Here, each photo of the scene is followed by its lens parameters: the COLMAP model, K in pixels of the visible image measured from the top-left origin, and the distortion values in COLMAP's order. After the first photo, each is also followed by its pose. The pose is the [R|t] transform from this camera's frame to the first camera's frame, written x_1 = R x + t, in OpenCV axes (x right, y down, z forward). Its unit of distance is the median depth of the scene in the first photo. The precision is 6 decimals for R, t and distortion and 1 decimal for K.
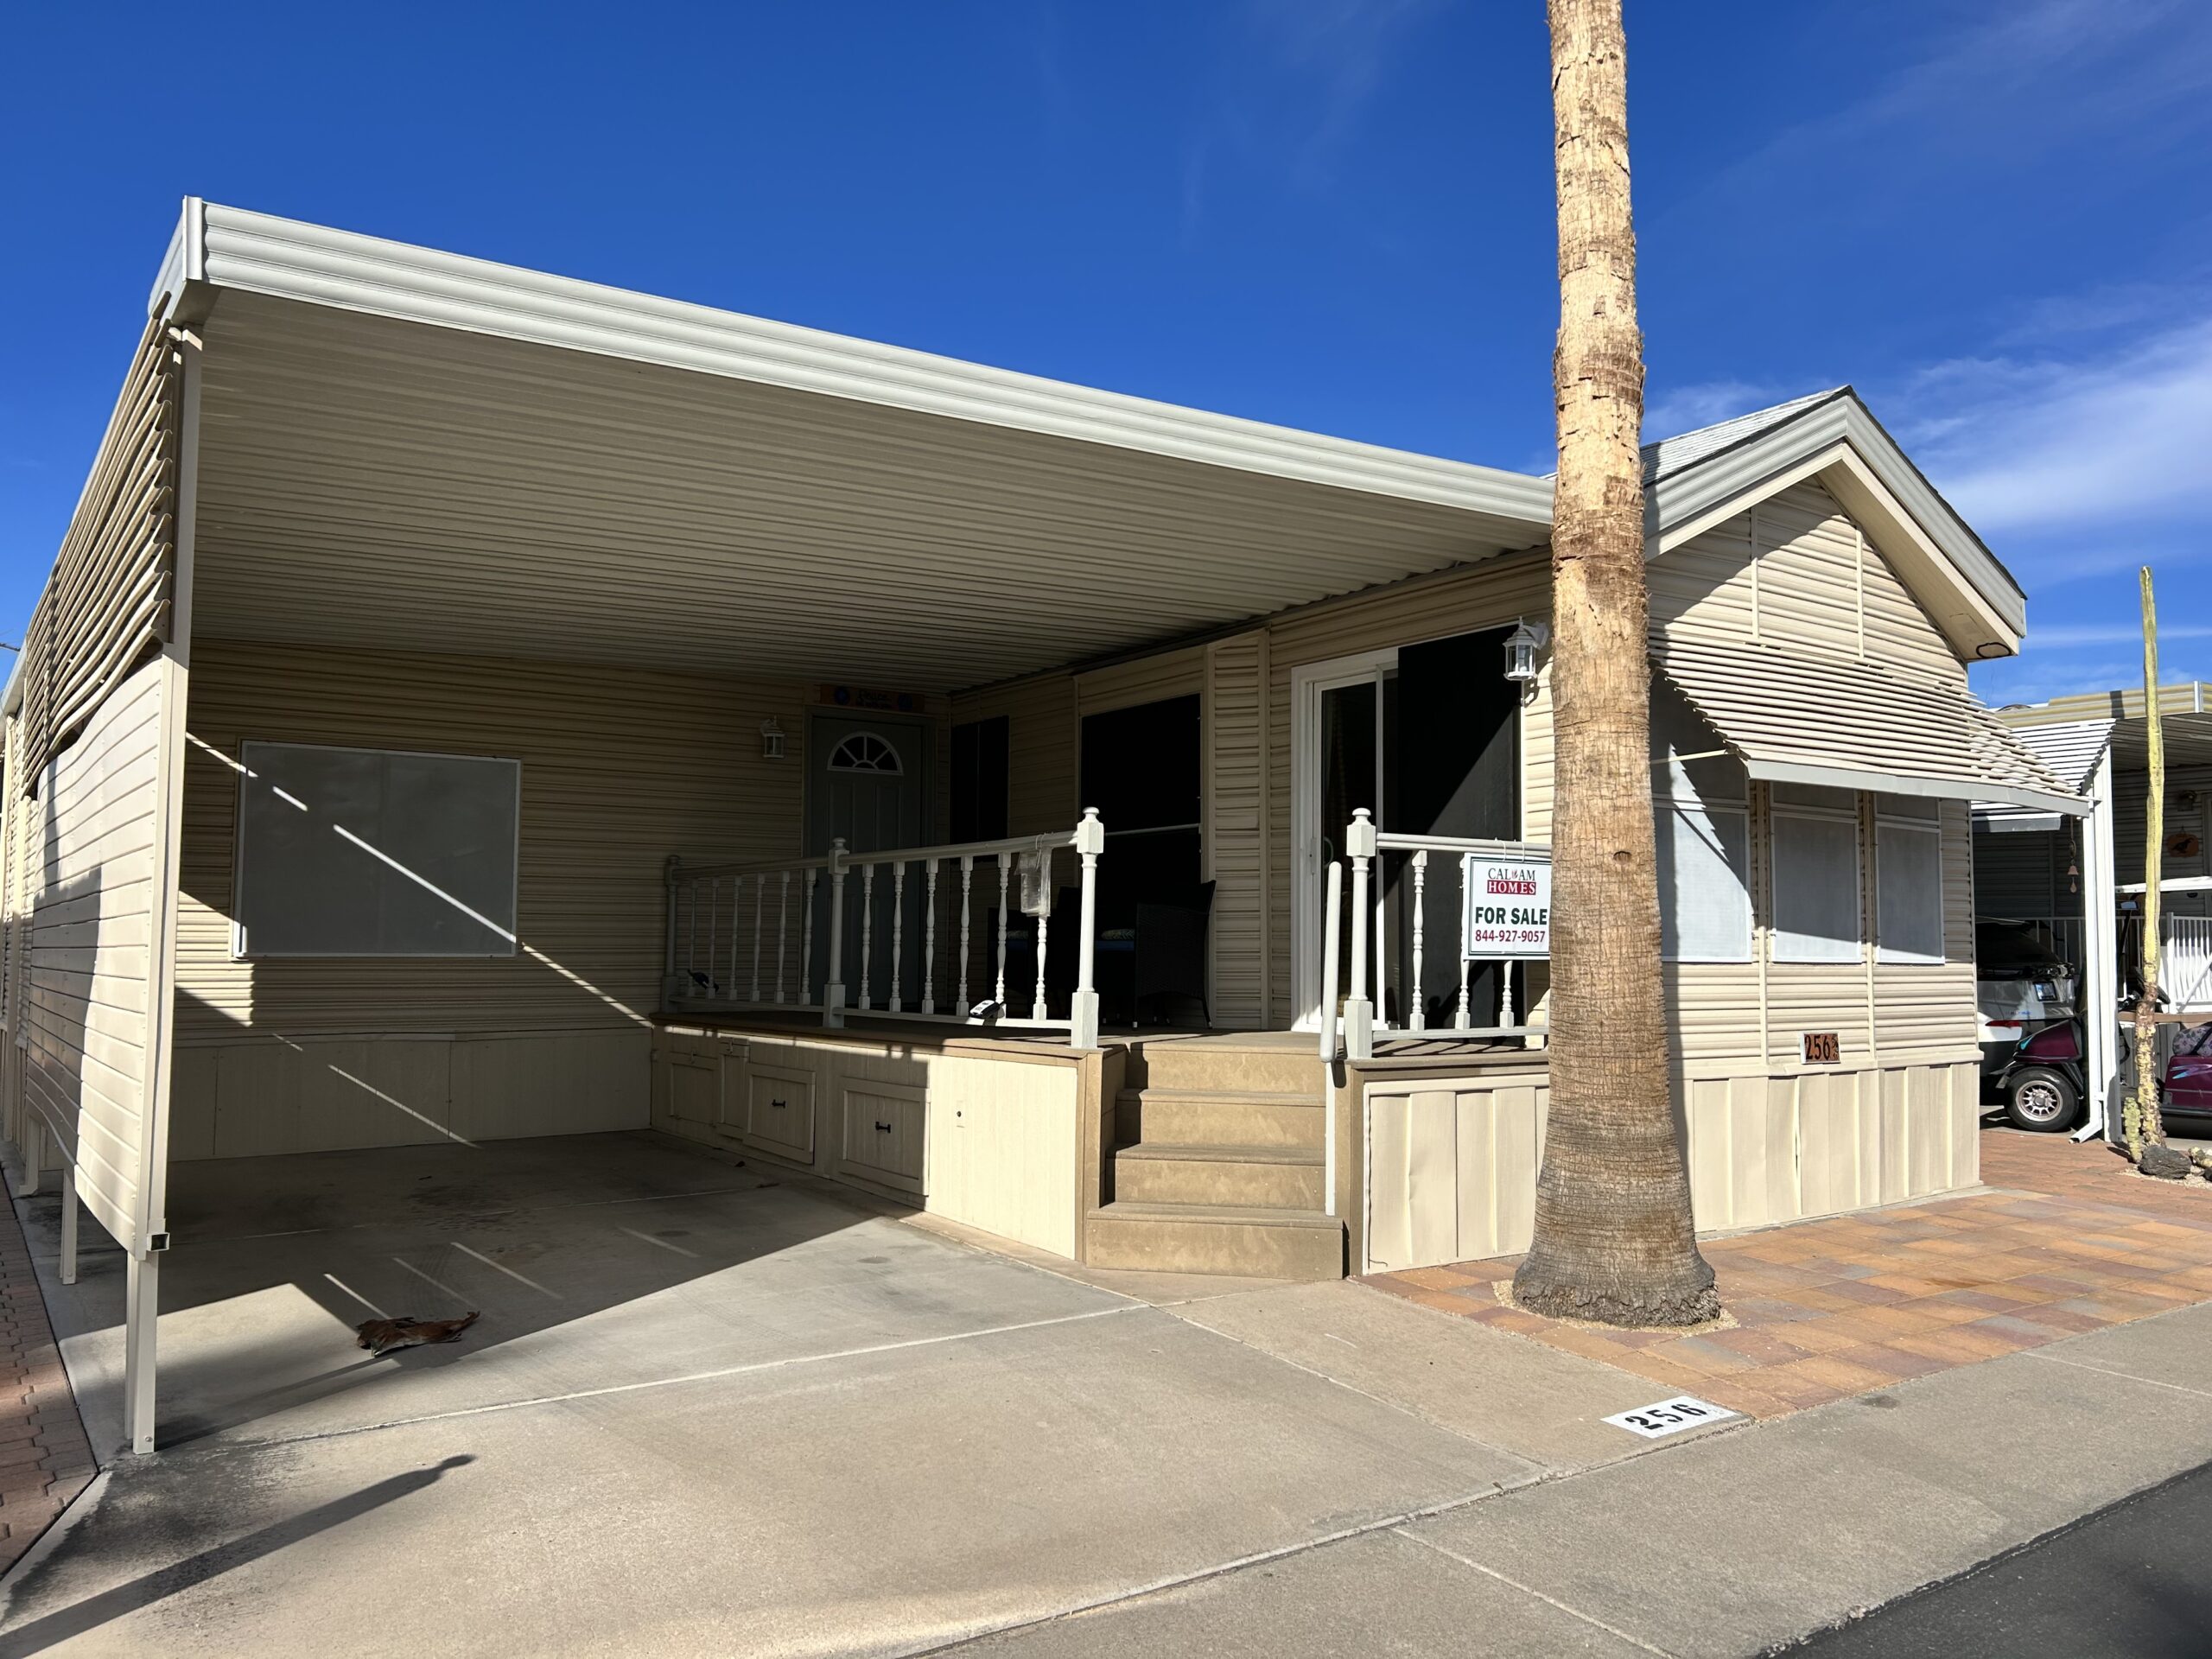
lens RADIAL K [[1657.0, 0, 1107.5], [0, 1657.0, 839.4], [0, 0, 1]] dist [0.006236, -0.001989]
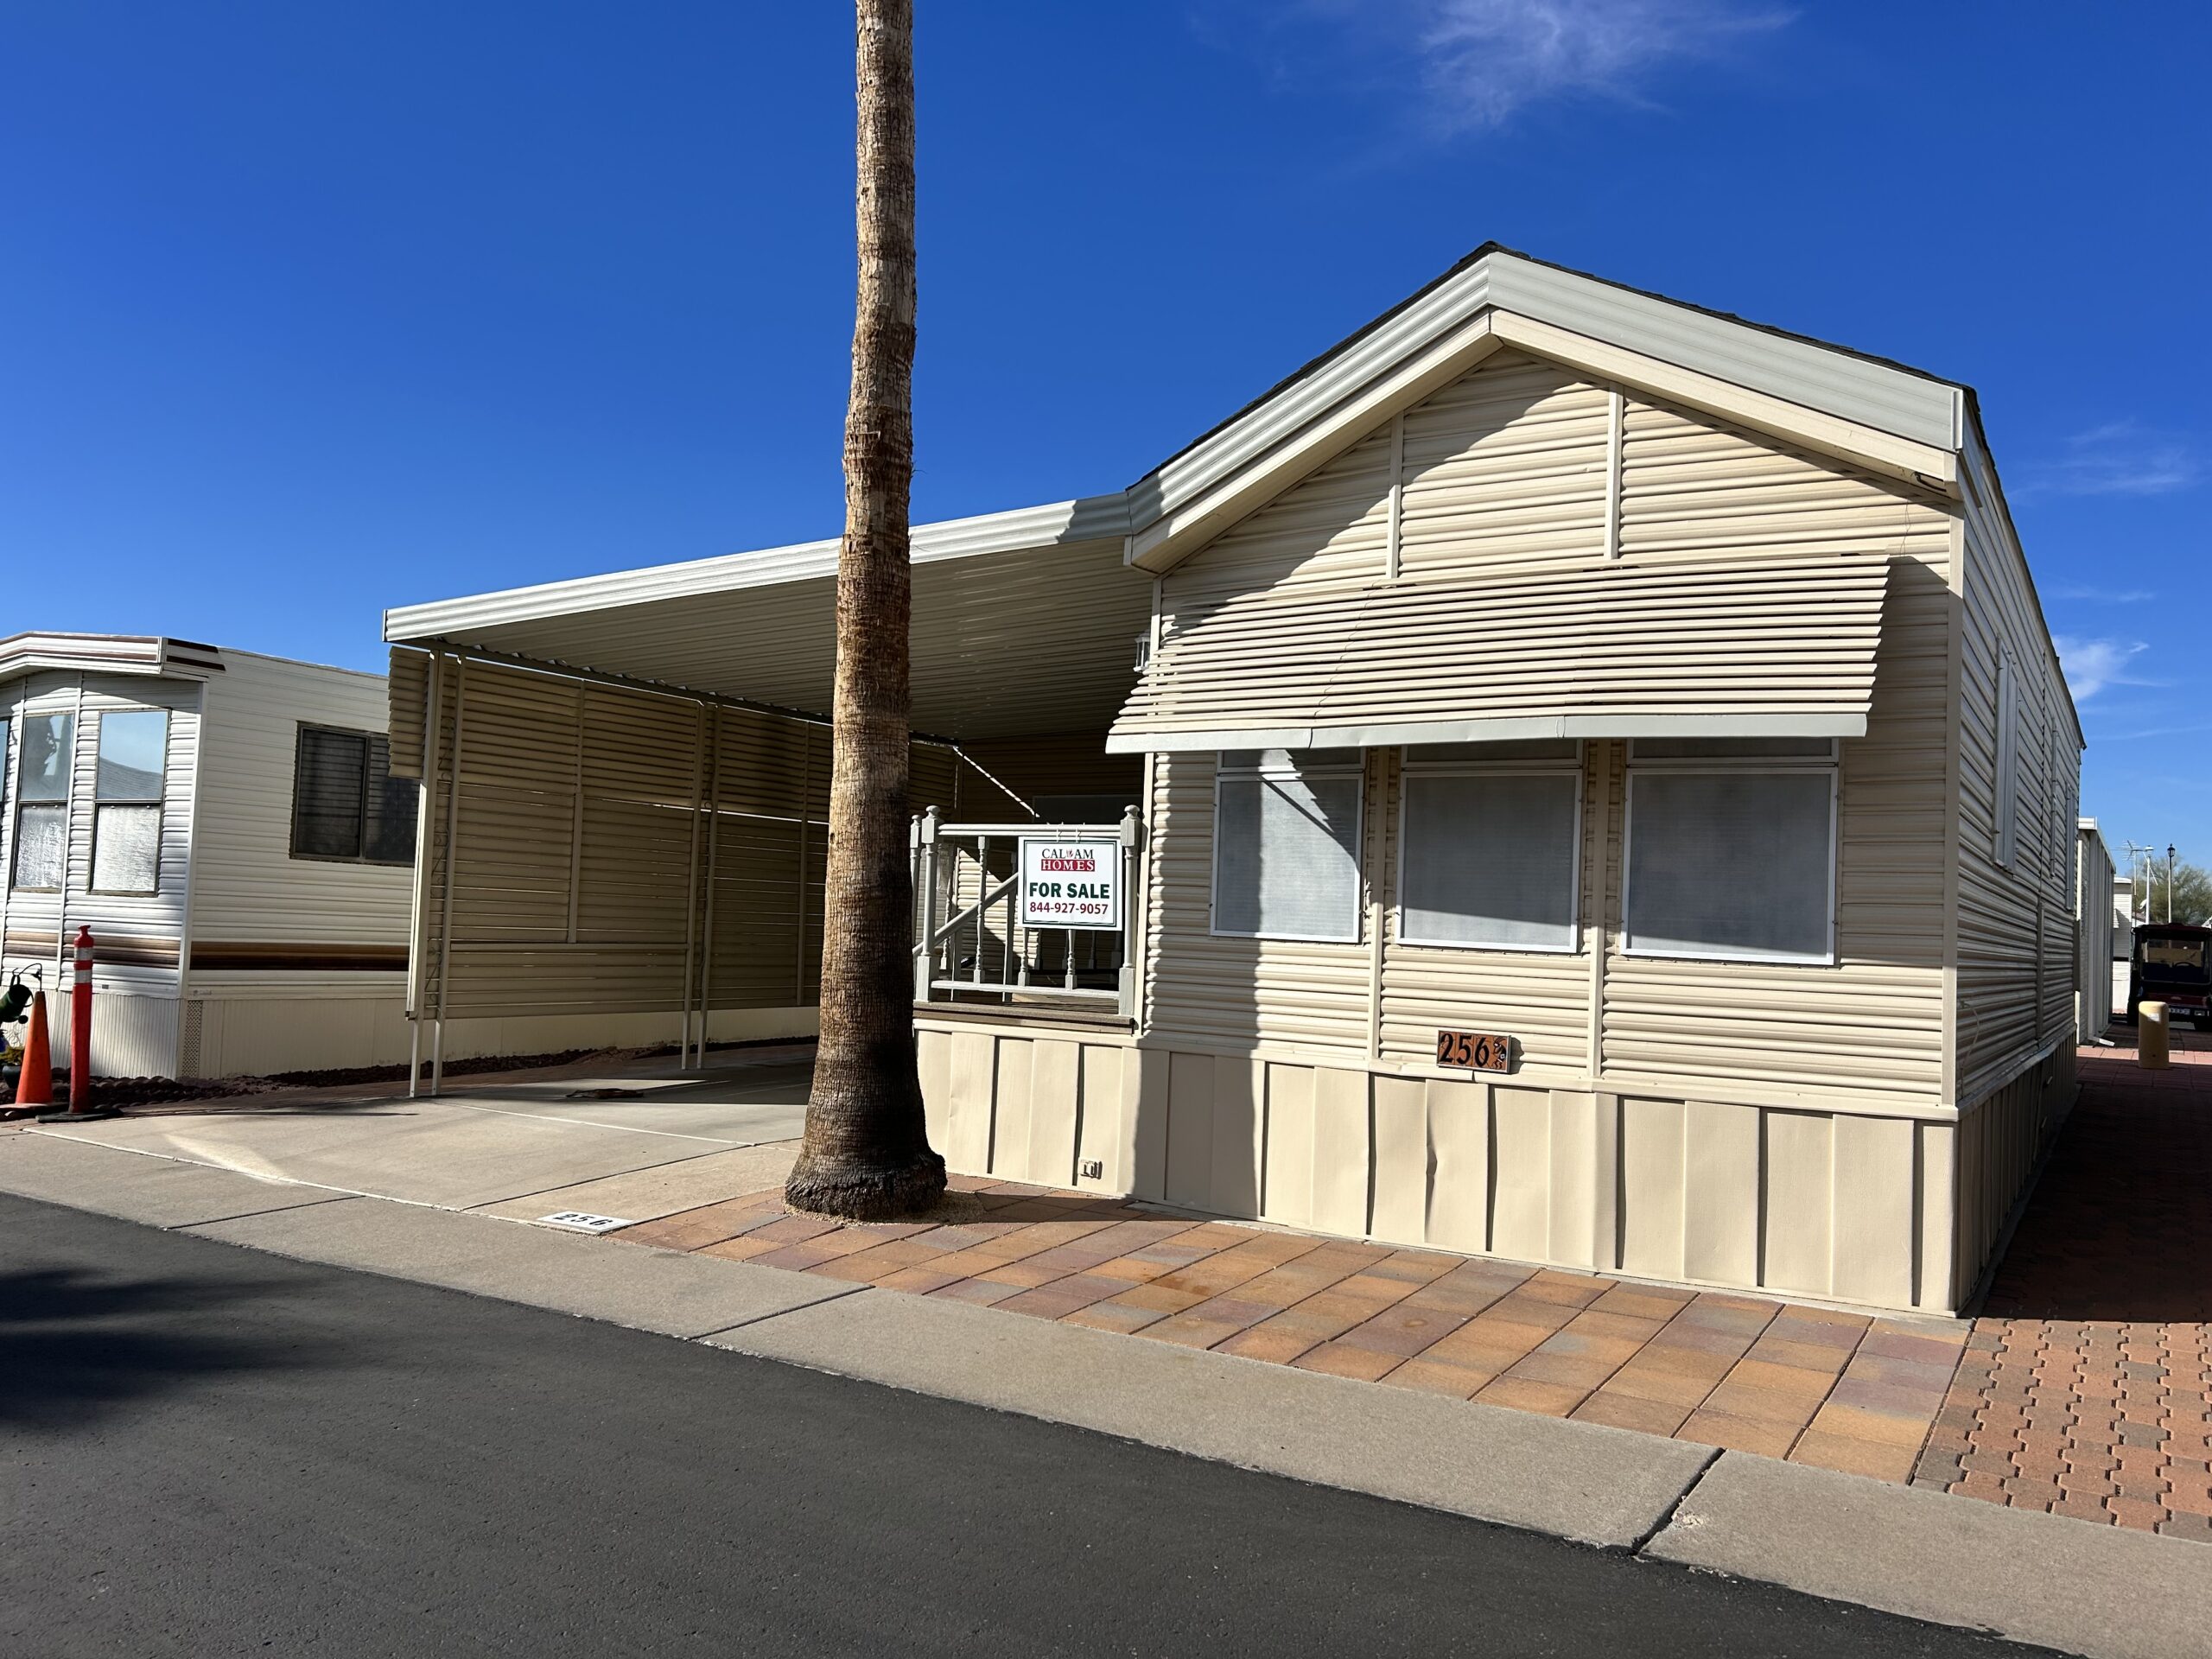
lens RADIAL K [[1657.0, 0, 1105.5], [0, 1657.0, 829.7], [0, 0, 1]] dist [0.006236, -0.001989]
pose [[0.362067, -0.042519, -0.931182, 1.267666], [0.027114, 0.999017, -0.035074, 0.043619], [0.931758, -0.012549, 0.362864, 0.590235]]
